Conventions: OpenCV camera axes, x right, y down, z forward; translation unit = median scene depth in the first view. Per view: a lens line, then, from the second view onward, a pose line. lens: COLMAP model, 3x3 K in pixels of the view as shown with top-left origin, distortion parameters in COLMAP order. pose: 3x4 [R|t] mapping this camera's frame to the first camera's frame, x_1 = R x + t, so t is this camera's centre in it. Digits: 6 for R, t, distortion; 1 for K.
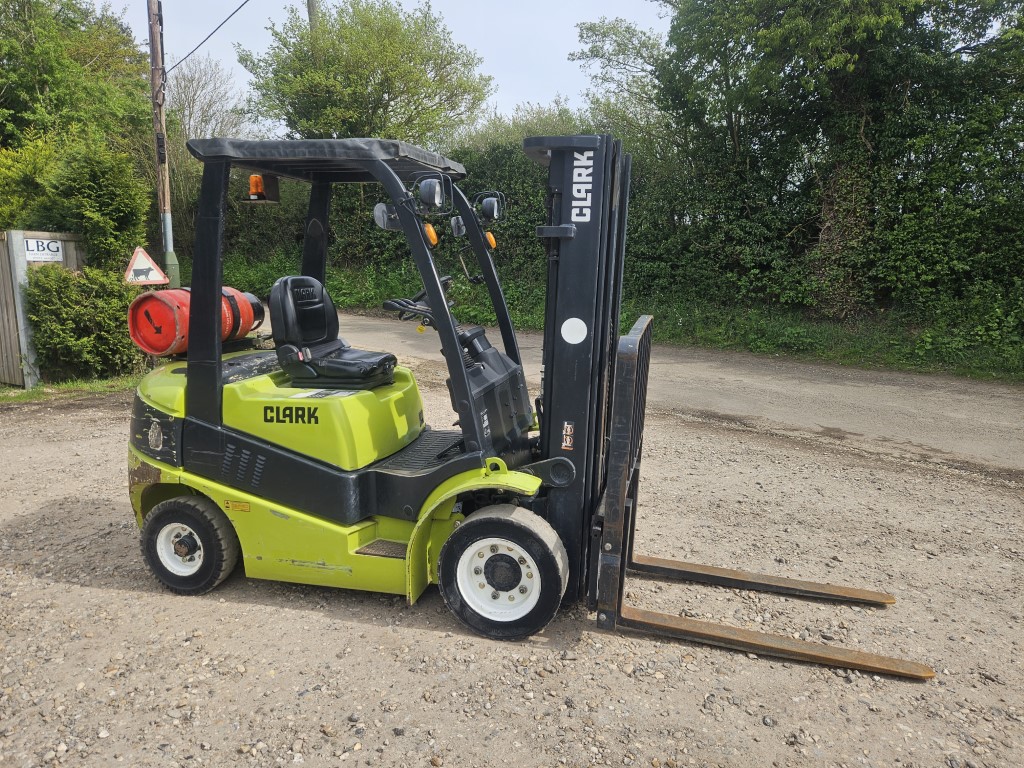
lens RADIAL K [[687.9, 0, 512.0], [0, 687.9, 384.0], [0, 0, 1]] dist [0.066021, -0.048715]
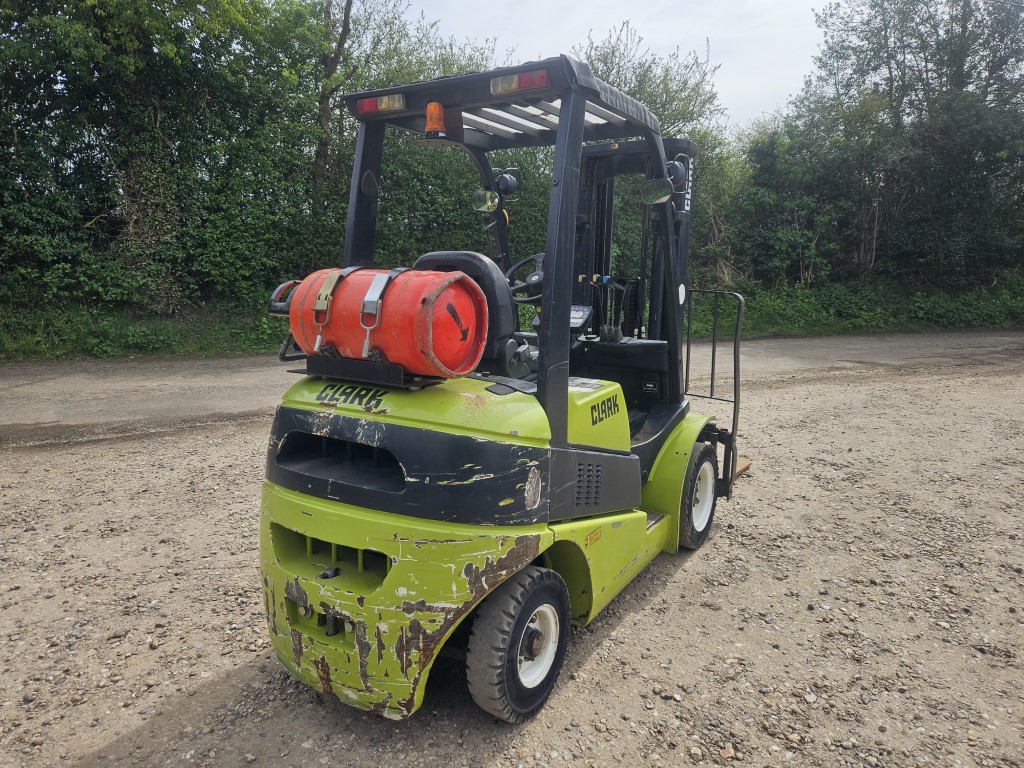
lens RADIAL K [[687.9, 0, 512.0], [0, 687.9, 384.0], [0, 0, 1]] dist [0.066021, -0.048715]
pose [[0.300821, -0.161825, 0.939851, -0.367667], [0.166130, 0.979323, 0.115447, -0.033402], [-0.939099, 0.121409, 0.321485, 0.262034]]
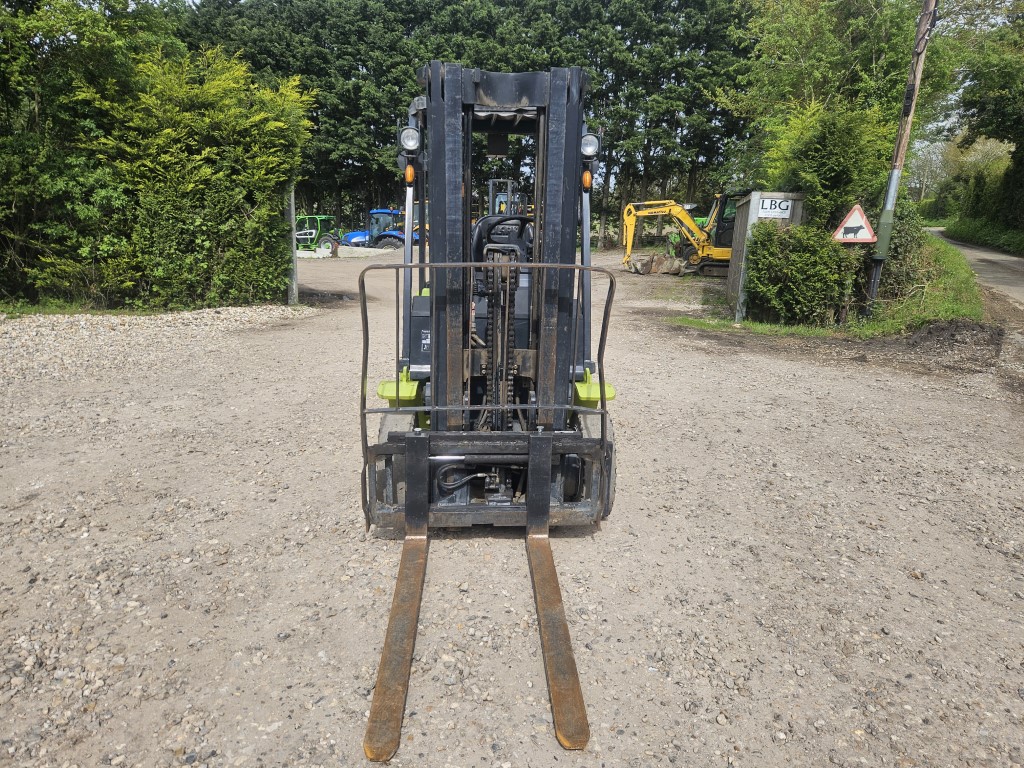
lens RADIAL K [[687.9, 0, 512.0], [0, 687.9, 384.0], [0, 0, 1]] dist [0.066021, -0.048715]
pose [[0.306630, 0.235387, -0.922264, 0.326542], [-0.195897, 0.963802, 0.180858, -0.031562], [0.931452, 0.125212, 0.341642, 0.224951]]
